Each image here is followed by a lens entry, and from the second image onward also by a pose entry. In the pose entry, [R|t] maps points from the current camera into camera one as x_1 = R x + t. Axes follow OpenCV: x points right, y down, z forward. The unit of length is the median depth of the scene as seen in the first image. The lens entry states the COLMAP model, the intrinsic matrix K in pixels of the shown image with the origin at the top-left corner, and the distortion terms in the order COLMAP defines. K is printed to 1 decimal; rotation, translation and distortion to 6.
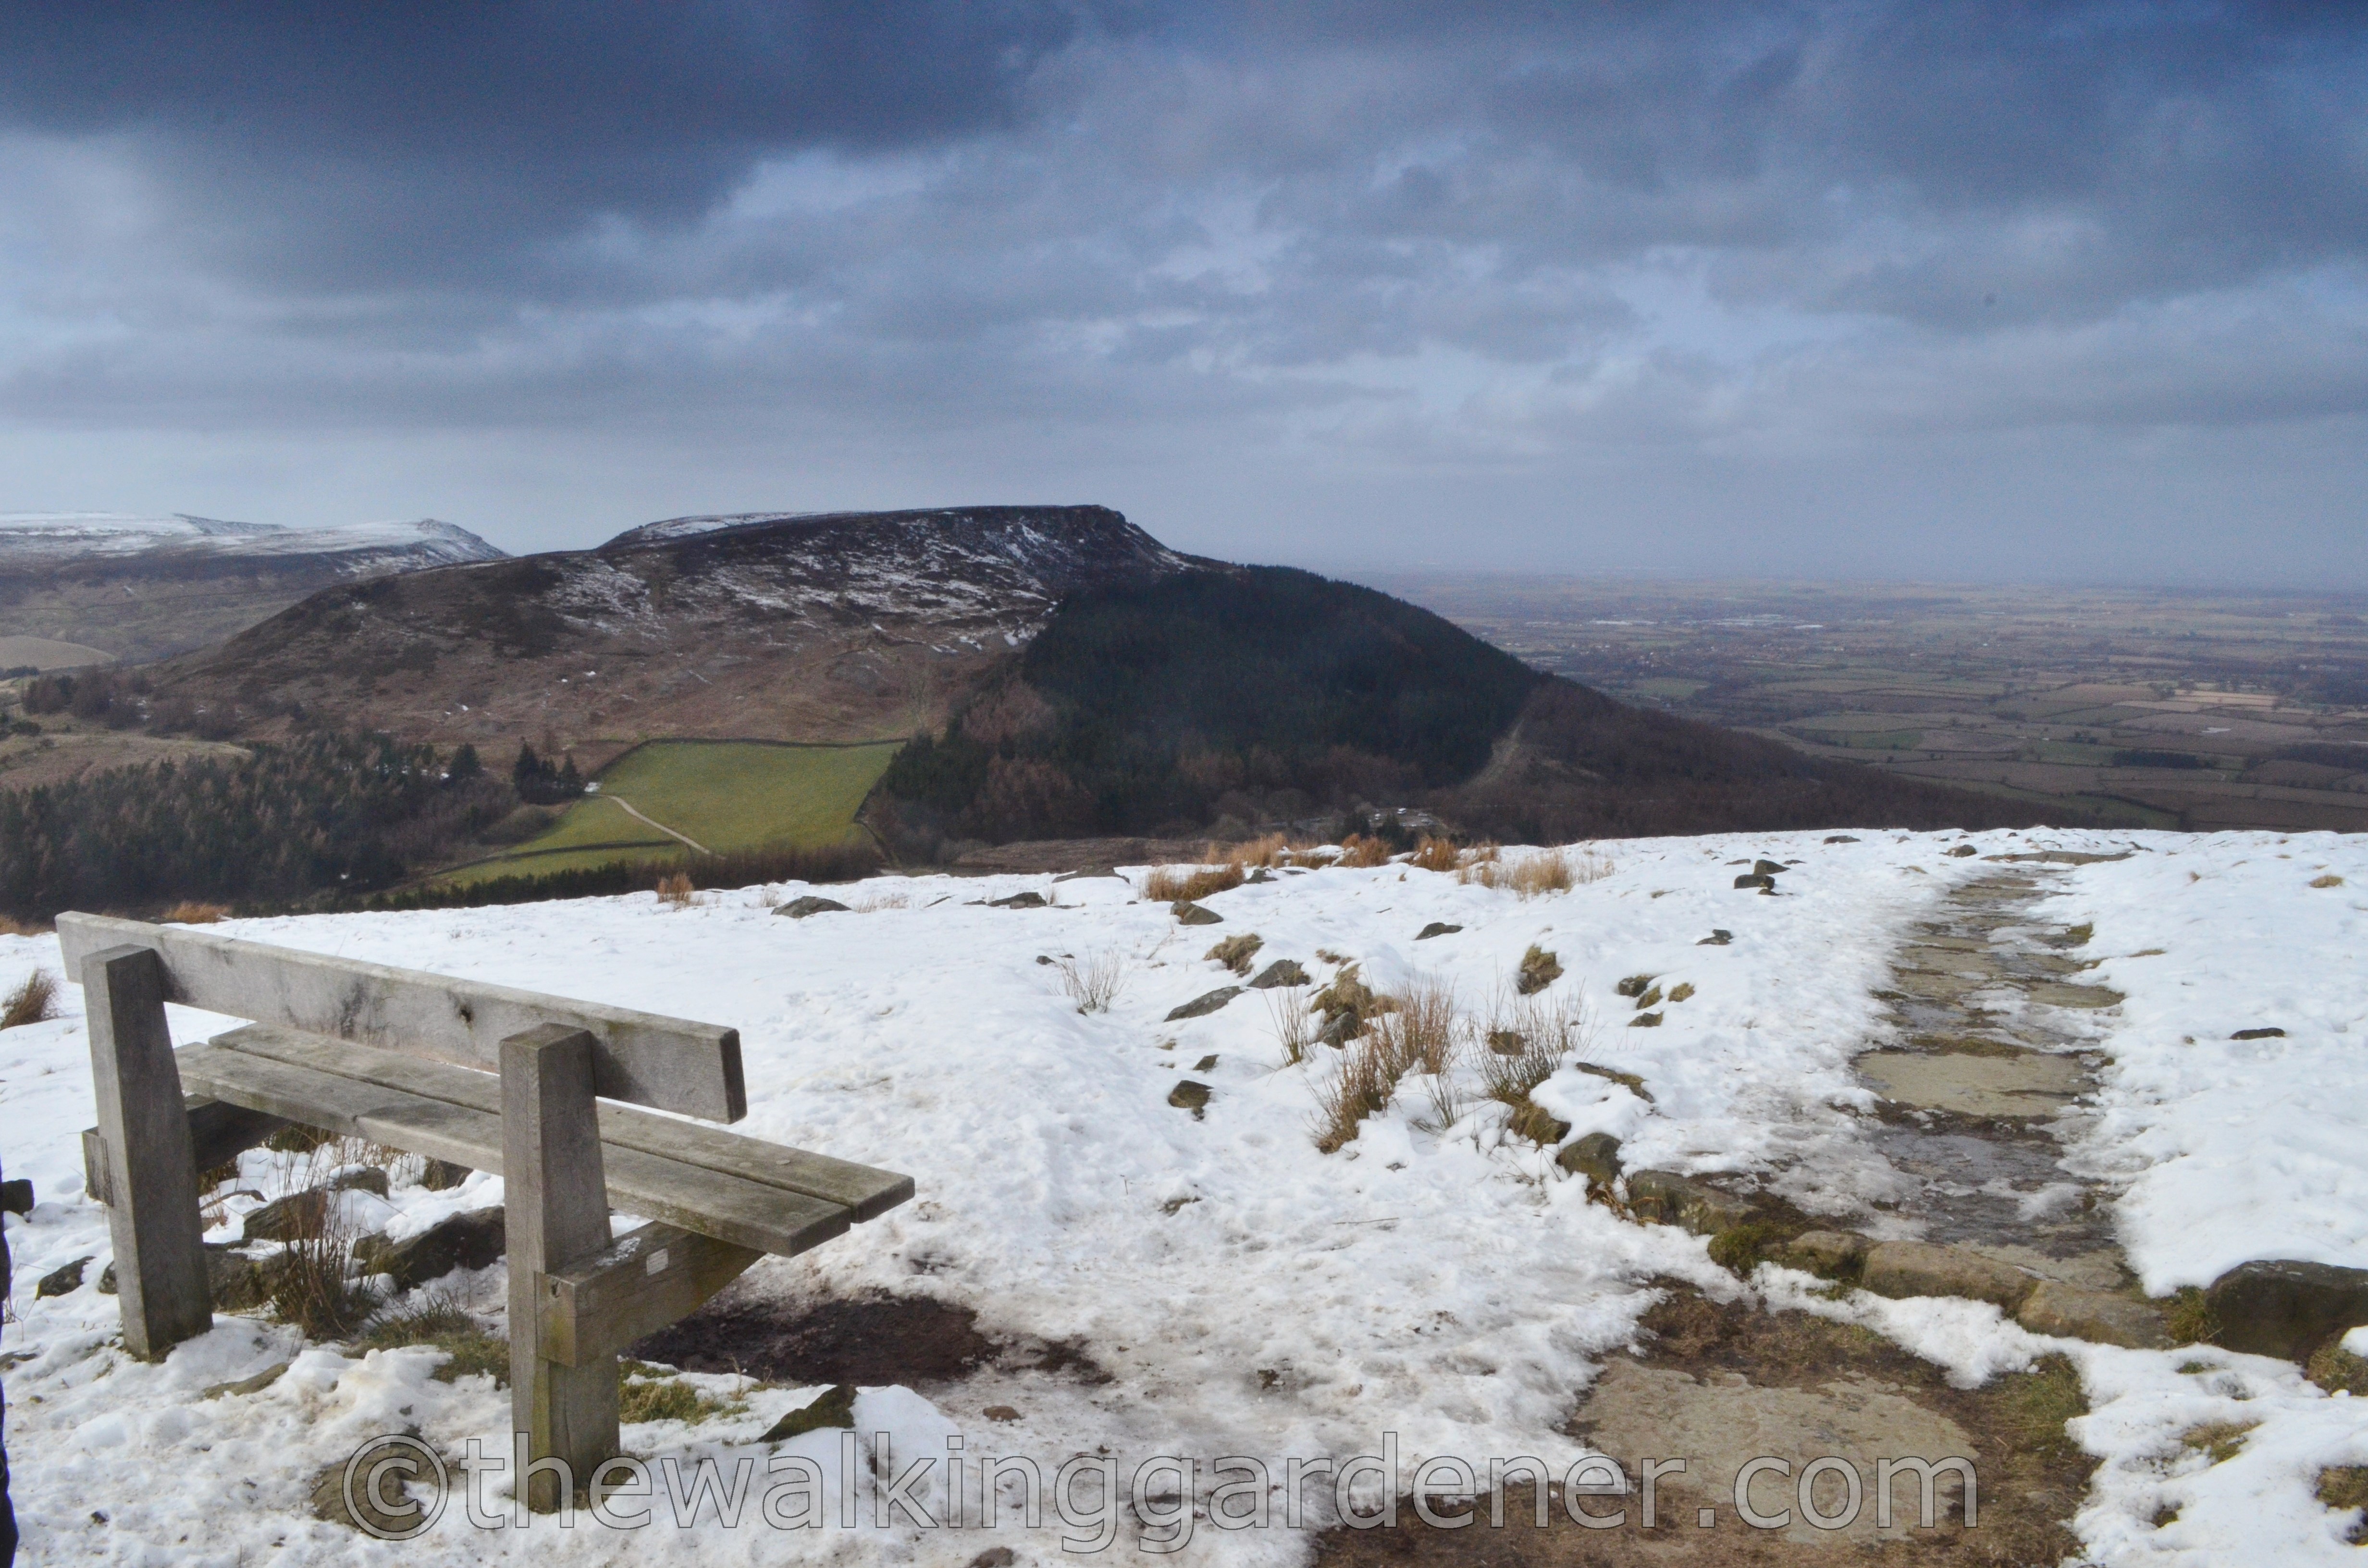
lens RADIAL K [[1829.5, 0, 1184.0], [0, 1829.5, 784.0], [0, 0, 1]] dist [-0.079094, 0.001356]
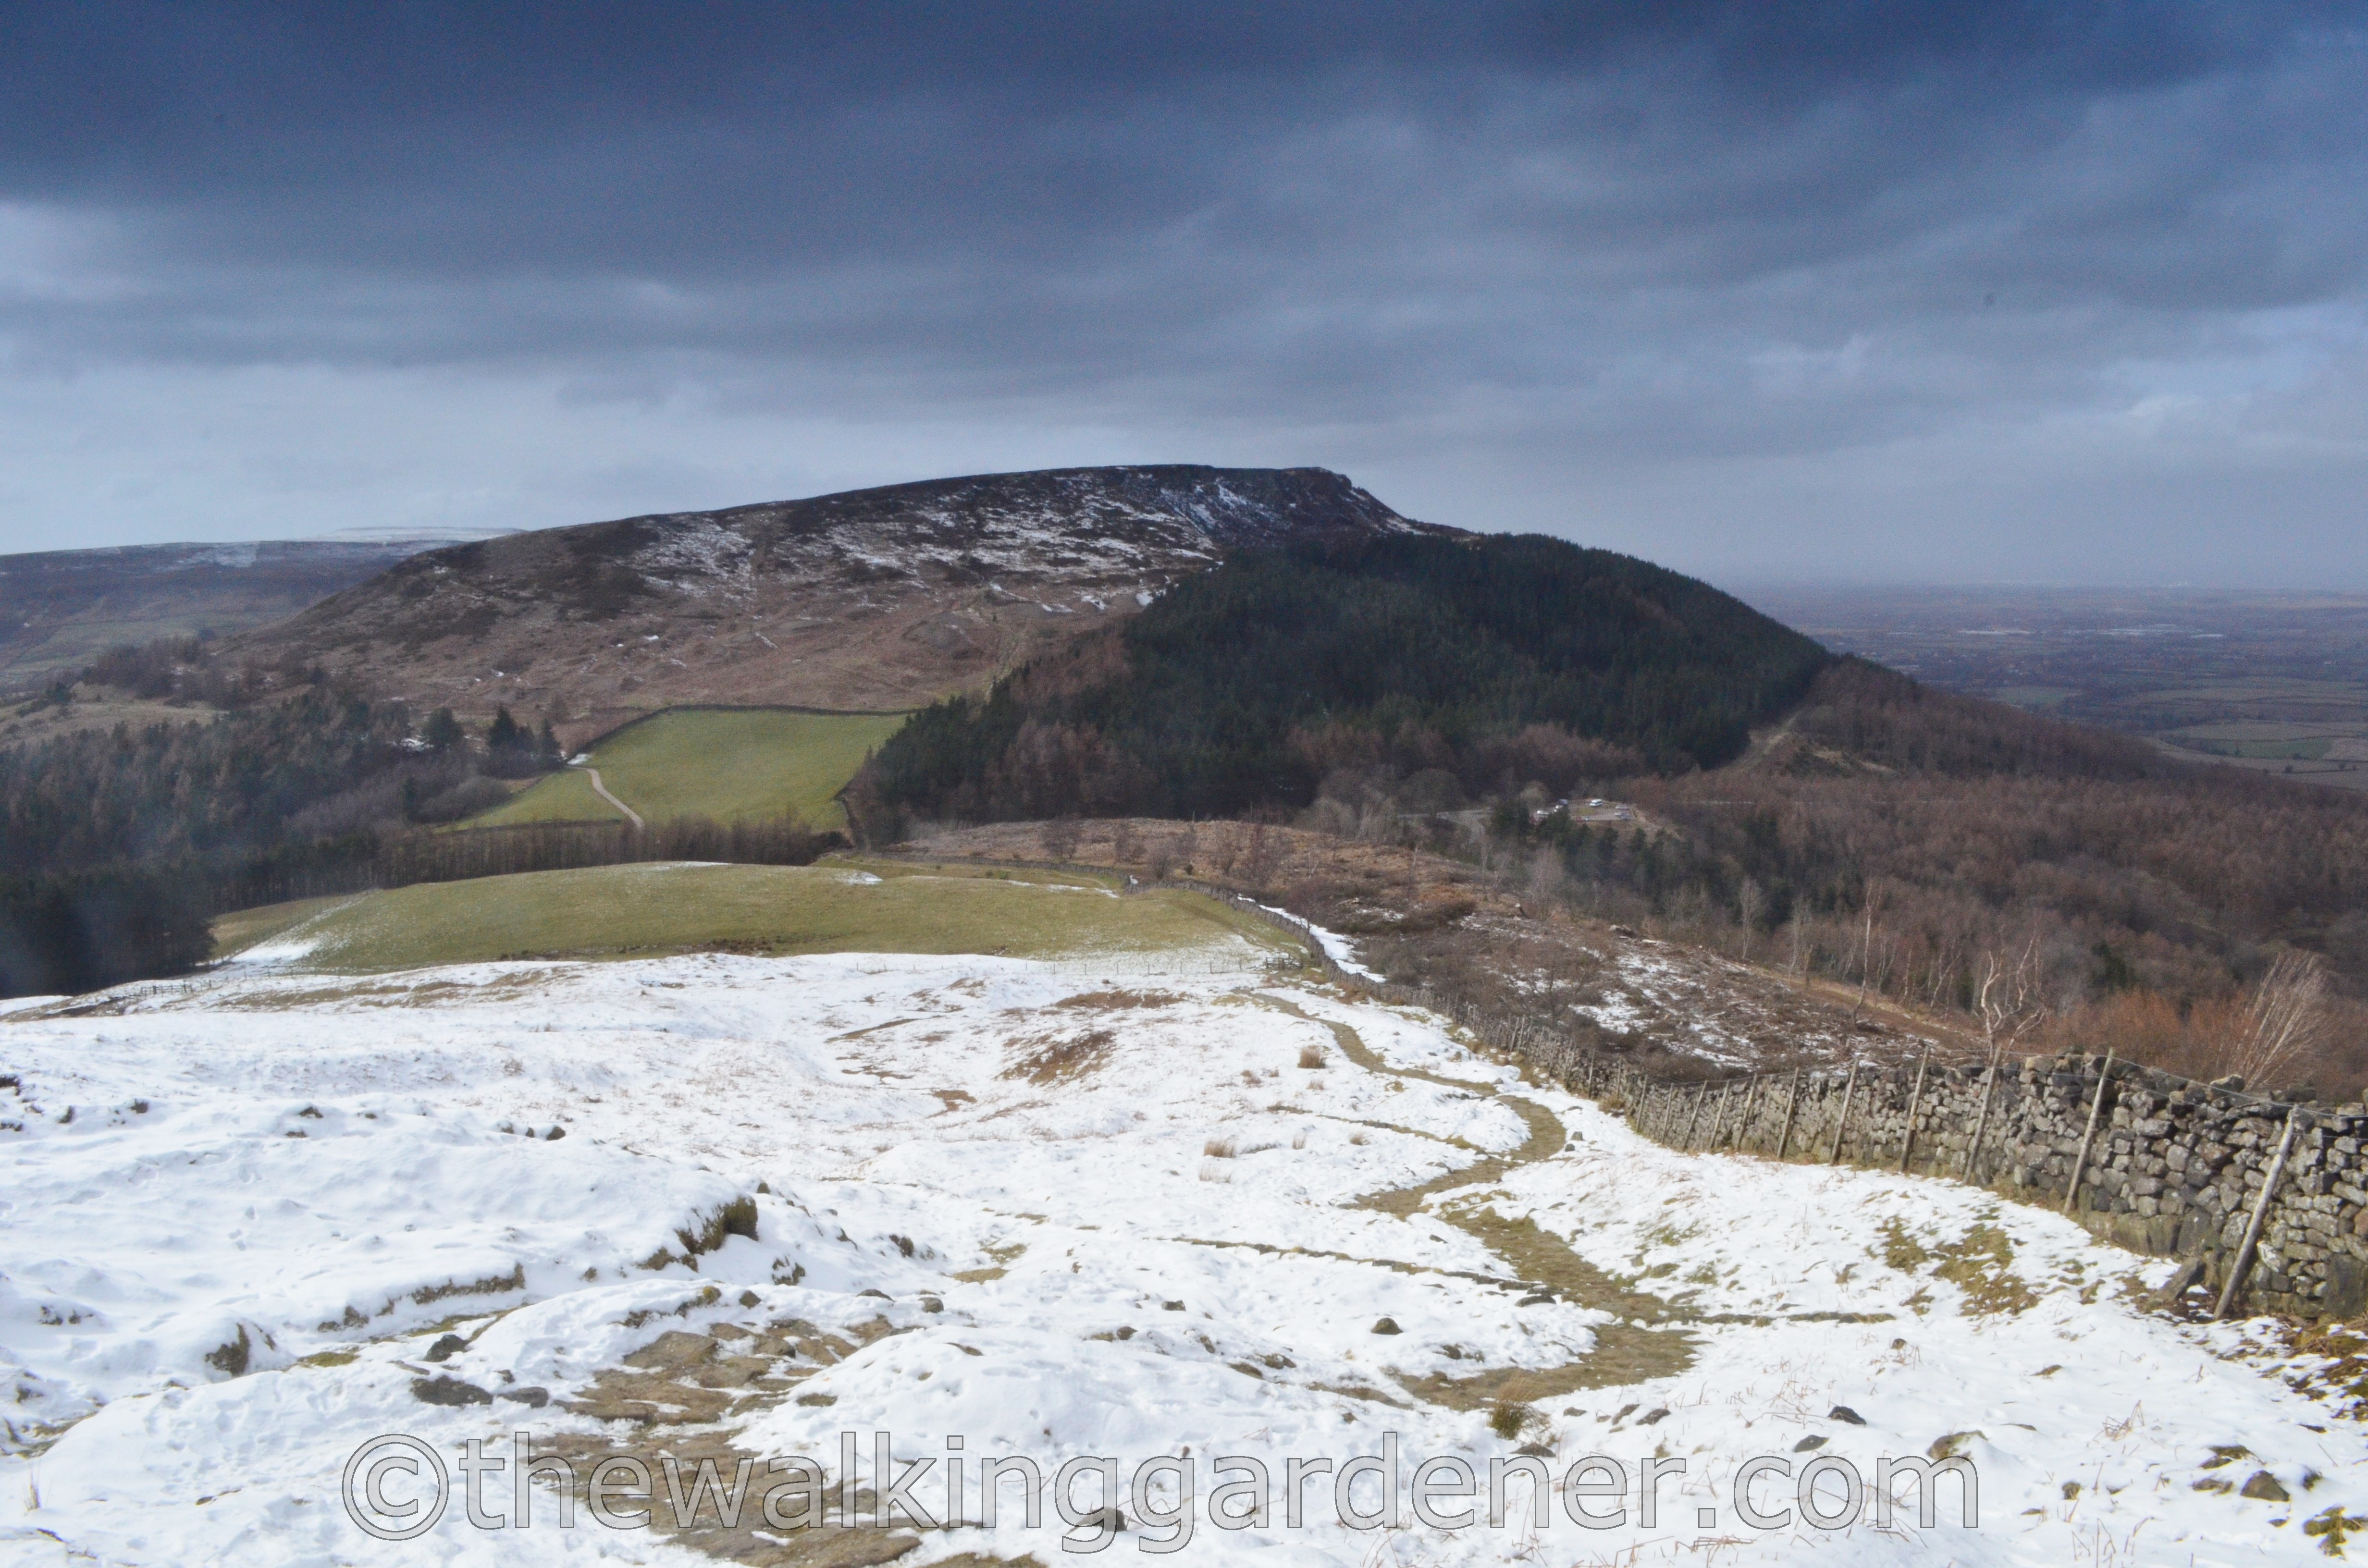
lens RADIAL K [[1829.5, 0, 1184.0], [0, 1829.5, 784.0], [0, 0, 1]] dist [-0.079094, 0.001356]
pose [[0.981662, 0.007774, -0.190473, 0.080248], [-0.009831, 0.999903, -0.009860, 0.013744], [0.190378, 0.011552, 0.981643, 0.167028]]
